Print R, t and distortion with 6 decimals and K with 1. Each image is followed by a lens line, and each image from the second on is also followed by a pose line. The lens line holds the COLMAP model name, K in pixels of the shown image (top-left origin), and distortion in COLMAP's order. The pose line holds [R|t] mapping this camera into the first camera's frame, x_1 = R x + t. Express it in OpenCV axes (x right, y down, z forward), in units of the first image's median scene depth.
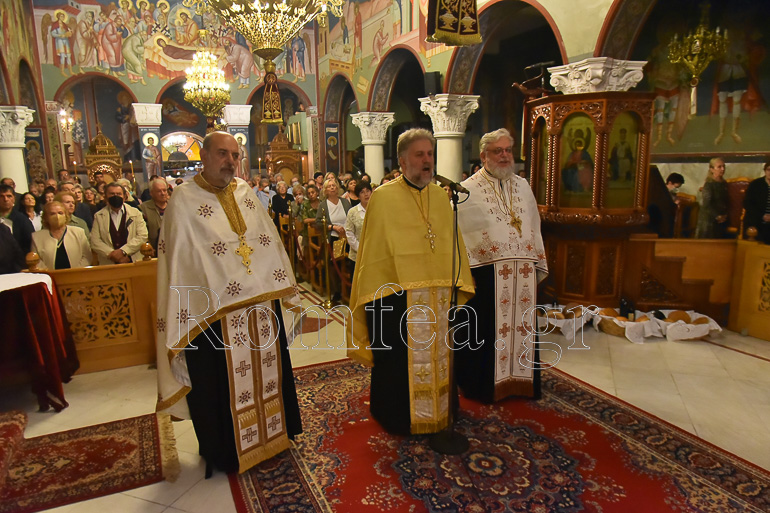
lens RADIAL K [[516.4, 0, 390.8], [0, 516.4, 267.9], [0, 0, 1]] dist [-0.046008, 0.014979]
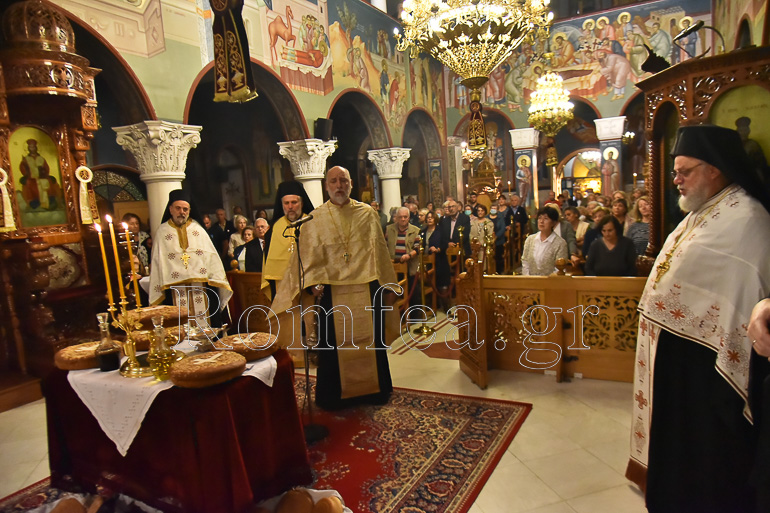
lens RADIAL K [[516.4, 0, 388.0], [0, 516.4, 267.3], [0, 0, 1]] dist [-0.046008, 0.014979]
pose [[0.587435, 0.085377, -0.804755, 0.367063], [-0.101741, 0.994321, 0.031222, -0.046069], [0.802851, 0.063536, 0.592785, 0.191843]]
